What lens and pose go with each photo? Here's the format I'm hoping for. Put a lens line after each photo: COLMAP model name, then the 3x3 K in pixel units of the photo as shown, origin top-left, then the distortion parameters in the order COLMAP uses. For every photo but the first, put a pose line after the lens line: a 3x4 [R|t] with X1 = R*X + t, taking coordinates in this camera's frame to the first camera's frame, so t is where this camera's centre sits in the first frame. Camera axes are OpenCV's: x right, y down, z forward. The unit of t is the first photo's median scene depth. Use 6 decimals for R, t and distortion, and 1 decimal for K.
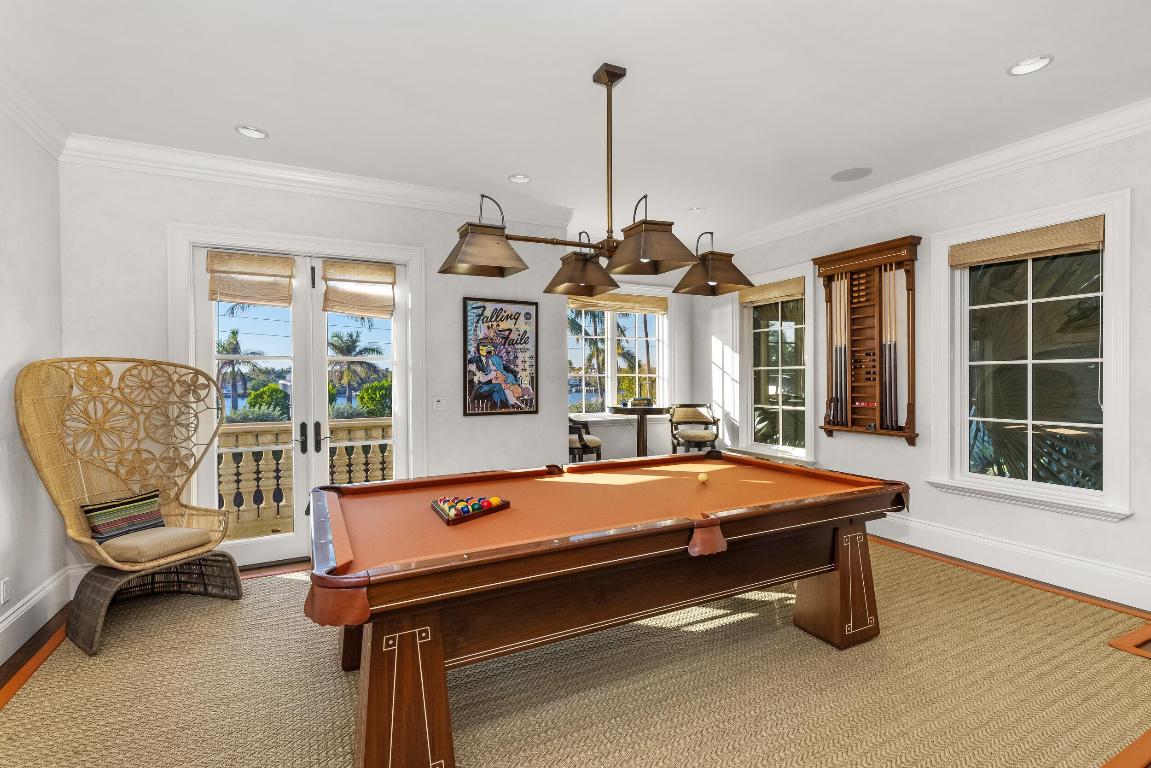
lens RADIAL K [[524.7, 0, 572.1], [0, 524.7, 381.7], [0, 0, 1]] dist [0.004289, 0.000653]
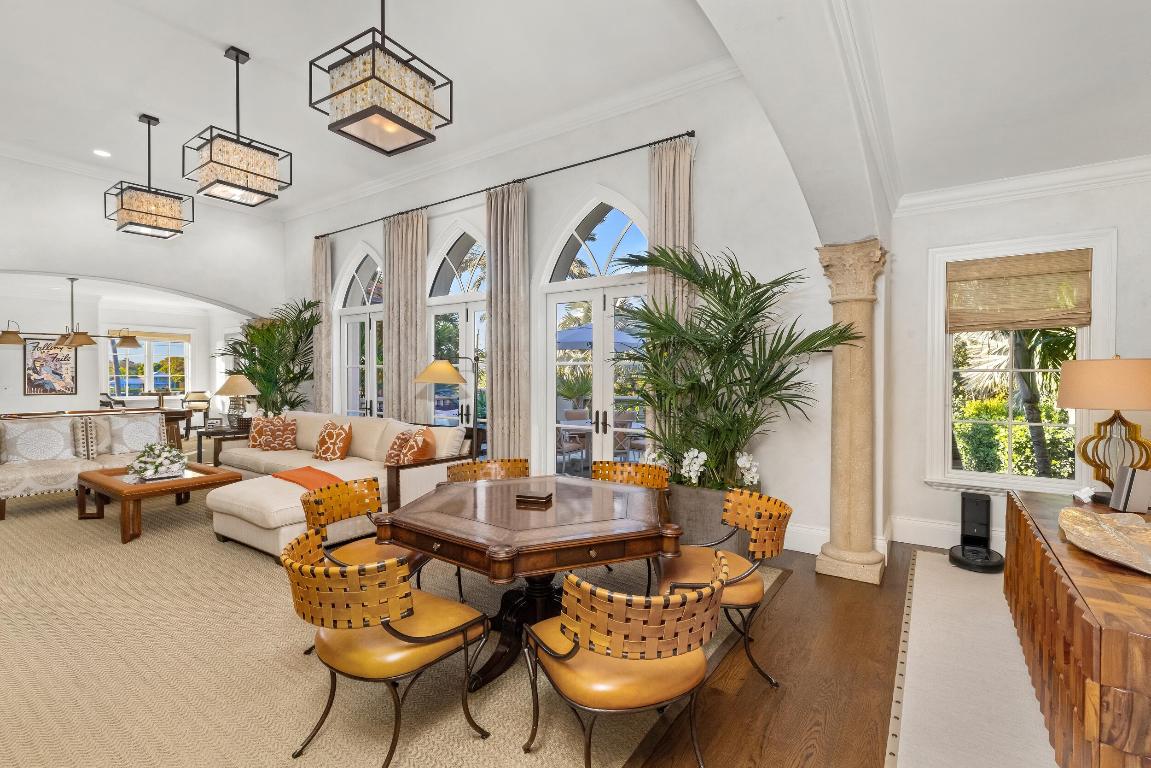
lens RADIAL K [[524.7, 0, 576.1], [0, 524.7, 380.8], [0, 0, 1]] dist [0.004289, 0.000653]
pose [[0.878299, 0.003345, 0.478099, 0.693610], [-0.002068, 0.999993, -0.003197, 0.009441], [-0.478106, 0.001819, 0.878300, -1.819880]]
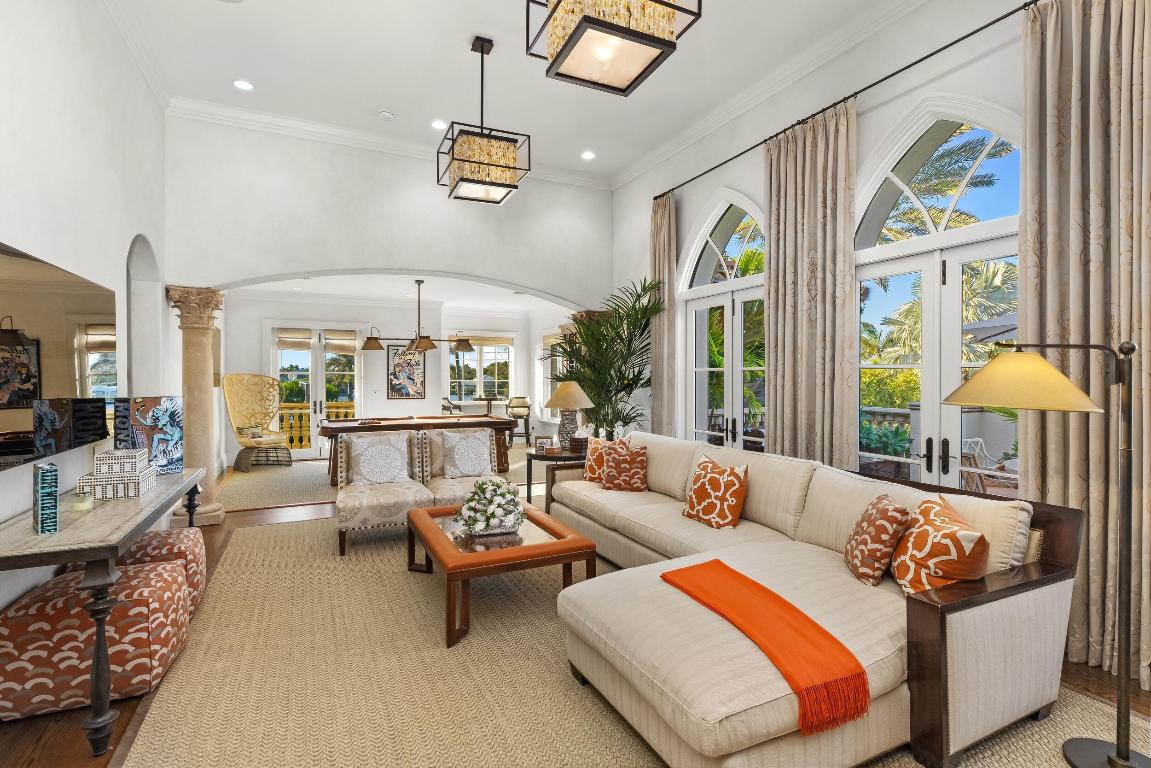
lens RADIAL K [[543.2, 0, 572.6], [0, 543.2, 381.8], [0, 0, 1]] dist [-0.001550, -0.000133]
pose [[0.999865, 0.008269, -0.014180, 0.582682], [-0.008320, 0.999959, -0.003549, -0.005723], [0.014150, 0.003666, 0.999893, -1.221365]]
